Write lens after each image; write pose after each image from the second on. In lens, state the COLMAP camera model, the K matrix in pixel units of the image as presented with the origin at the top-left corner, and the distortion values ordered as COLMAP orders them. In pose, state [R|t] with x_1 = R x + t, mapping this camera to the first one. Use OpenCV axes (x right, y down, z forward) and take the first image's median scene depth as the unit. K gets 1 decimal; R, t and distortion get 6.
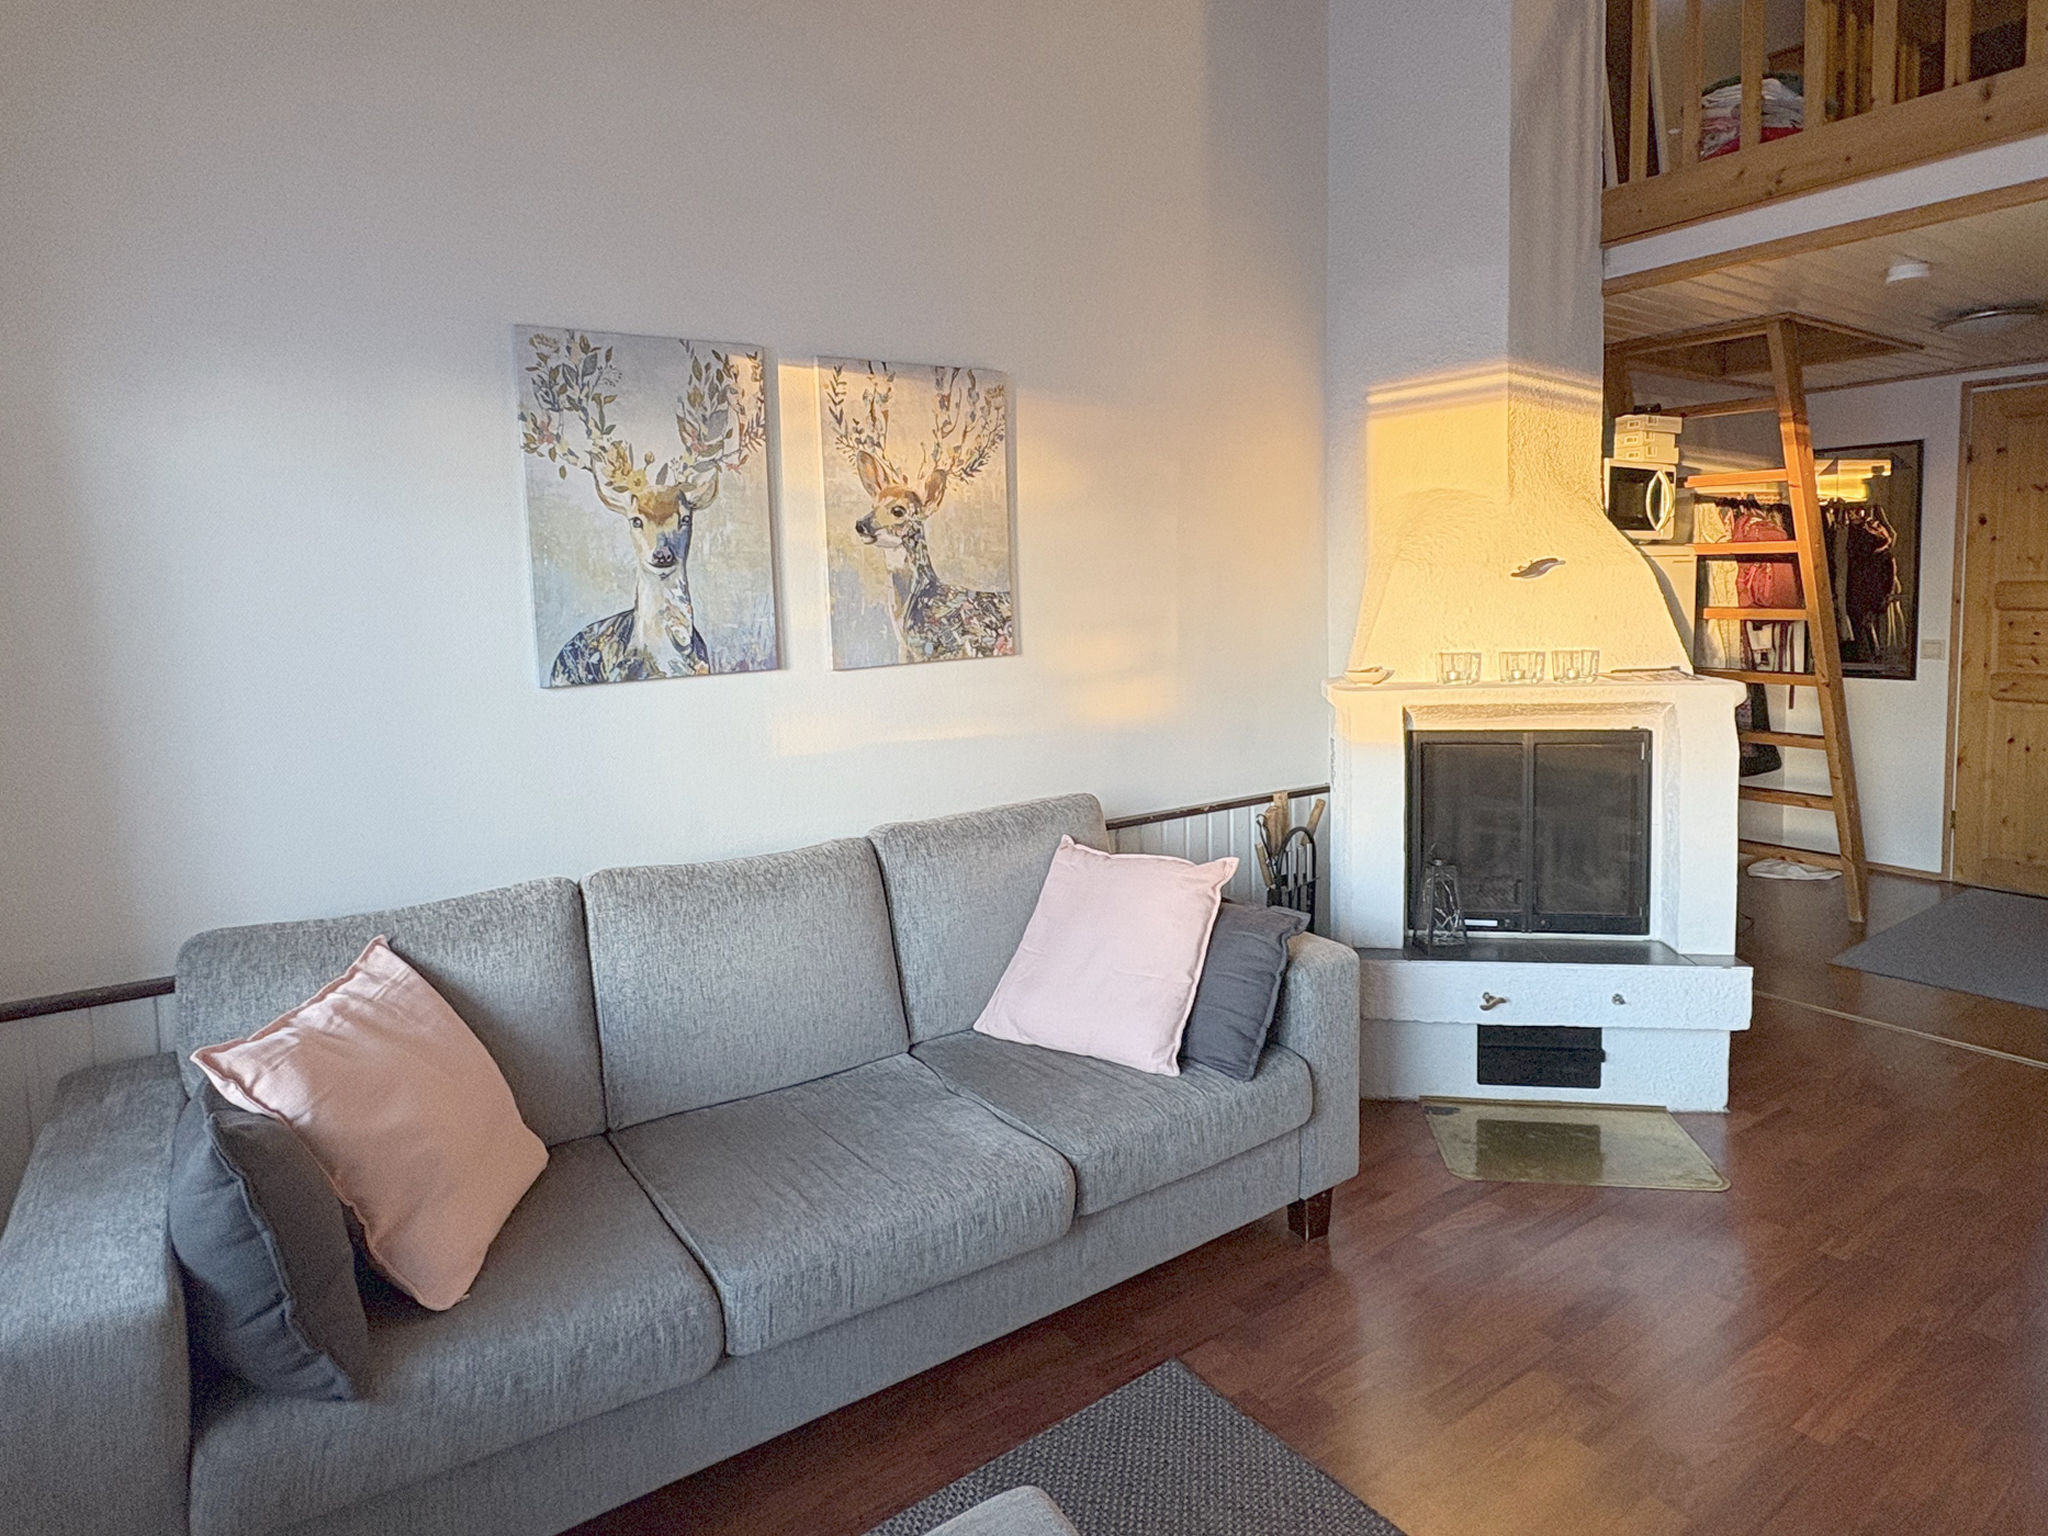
lens RADIAL K [[1164.9, 0, 1026.4], [0, 1164.9, 672.6], [0, 0, 1]] dist [-0.000695, 0.000235]
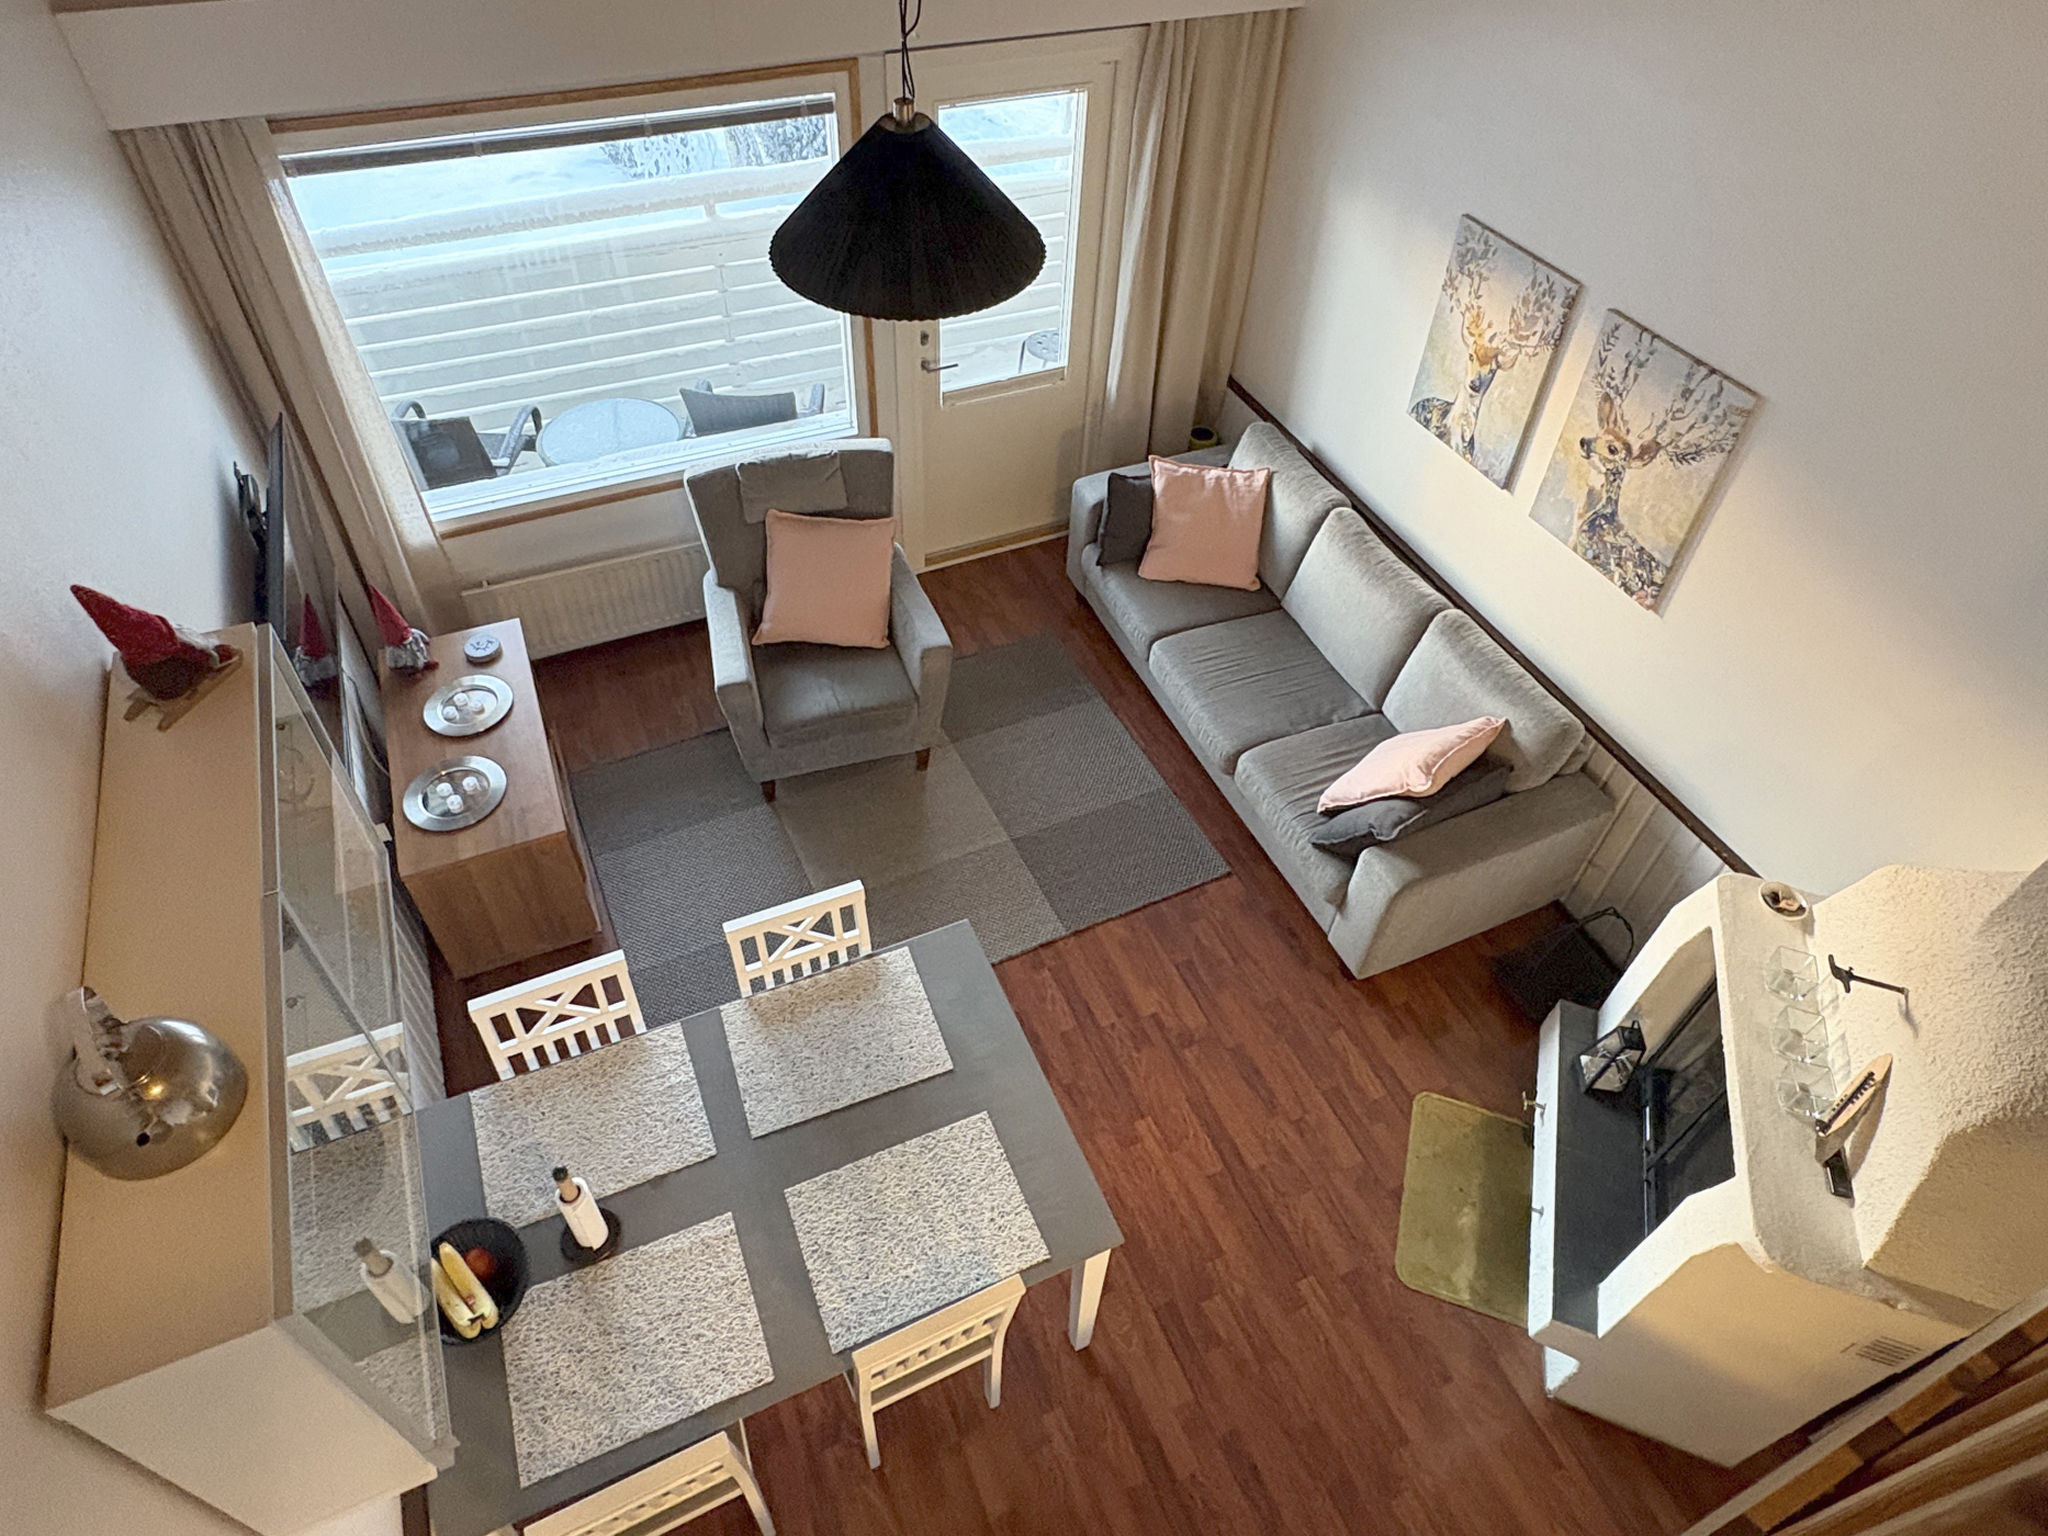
lens RADIAL K [[1222.6, 0, 1024.5], [0, 1222.6, 685.0], [0, 0, 1]] dist [-0.000285, 0.000818]
pose [[-0.174137, 0.704255, -0.688259, 1.071948], [-0.115778, 0.679448, 0.724532, -0.842986], [0.977891, 0.205853, -0.036780, 0.503117]]
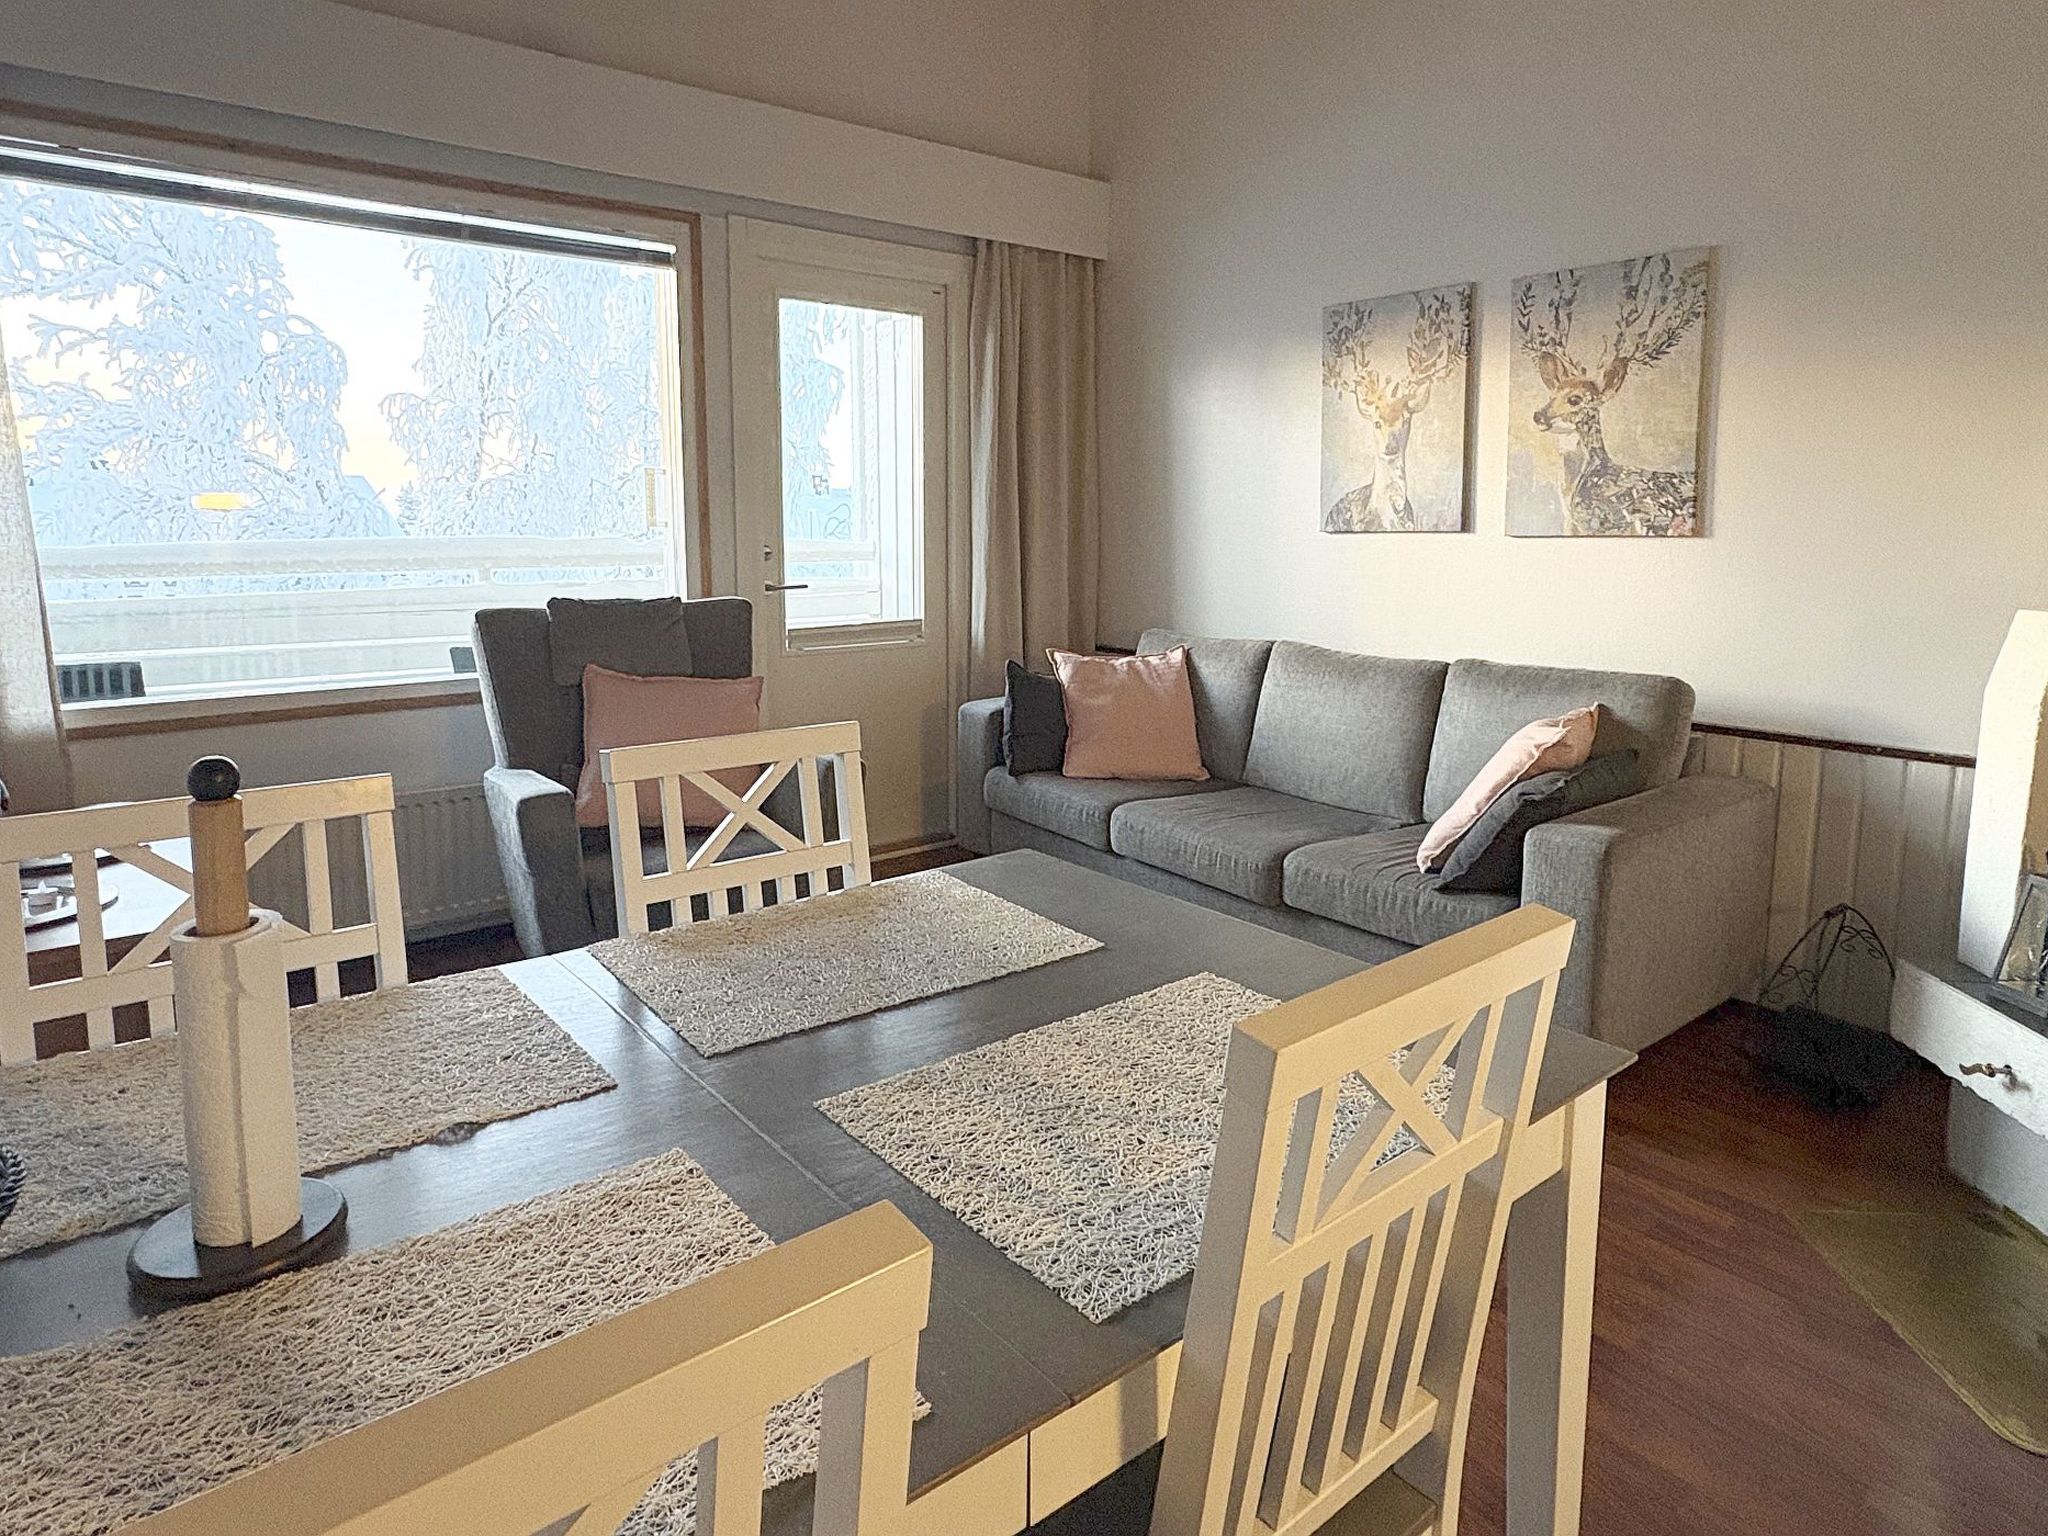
lens RADIAL K [[1220.1, 0, 1027.0], [0, 1220.1, 670.3], [0, 0, 1]] dist [0.000063, 0.002432]
pose [[0.087702, 0.148004, -0.985090, 1.073090], [-0.083941, 0.986482, 0.140740, -0.001456], [0.992604, 0.070346, 0.098940, 0.377011]]
